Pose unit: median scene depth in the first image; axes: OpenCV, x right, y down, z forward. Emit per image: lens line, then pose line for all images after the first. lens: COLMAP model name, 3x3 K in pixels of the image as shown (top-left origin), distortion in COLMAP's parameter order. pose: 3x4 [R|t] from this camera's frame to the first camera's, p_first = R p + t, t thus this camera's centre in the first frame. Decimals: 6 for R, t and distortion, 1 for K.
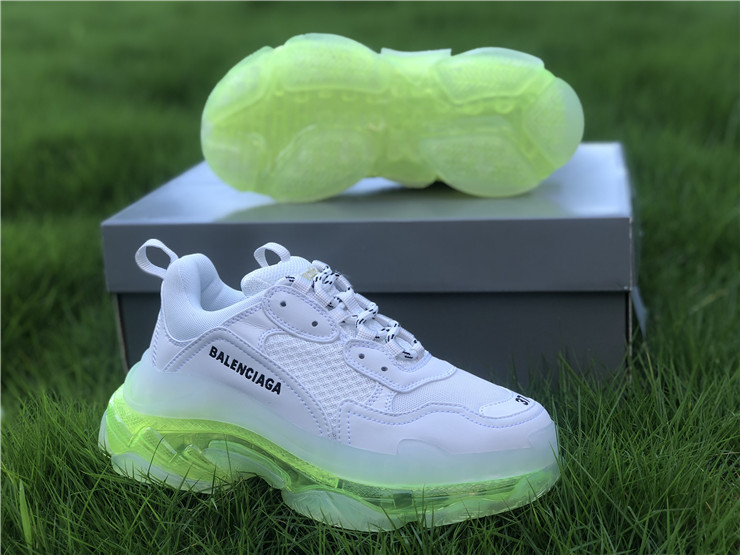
lens RADIAL K [[1116.8, 0, 374.2], [0, 1116.8, 278.9], [0, 0, 1]] dist [-0.018485, 0.000000]
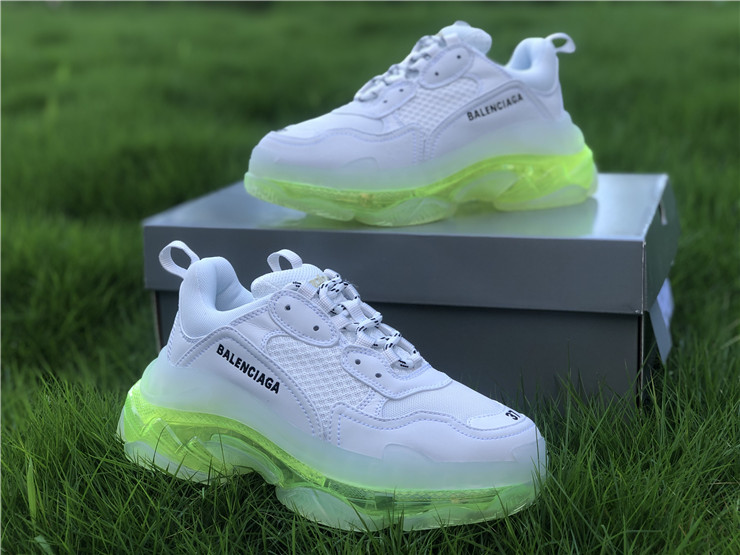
lens RADIAL K [[1116.8, 0, 372.3], [0, 1116.8, 272.3], [0, 0, 1]] dist [-0.018485, 0.000000]
pose [[0.992972, 0.052716, -0.105961, 0.106863], [-0.055867, 0.998074, -0.026984, 0.013337], [0.104334, 0.032714, 0.994004, -0.032089]]
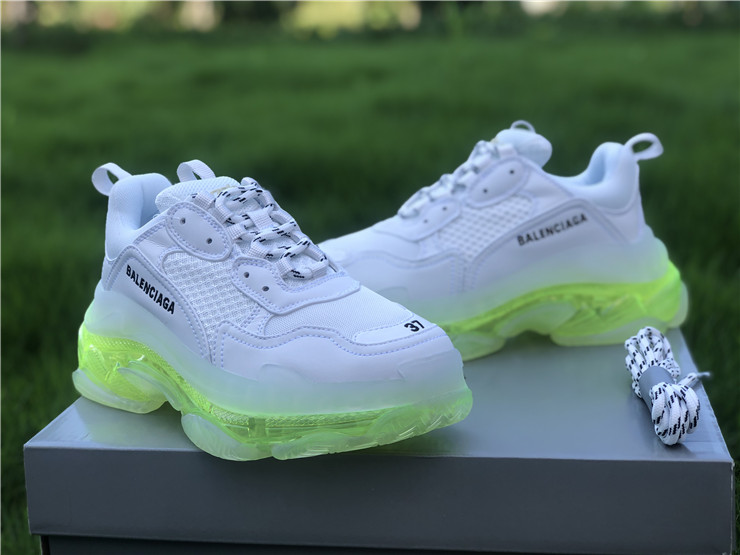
lens RADIAL K [[1116.8, 0, 371.4], [0, 1116.8, 283.4], [0, 0, 1]] dist [-0.018485, 0.000000]
pose [[0.914439, 0.006445, -0.404672, 0.459800], [0.017493, 0.998309, 0.055428, 0.025984], [0.404345, -0.057765, 0.912781, 0.186518]]
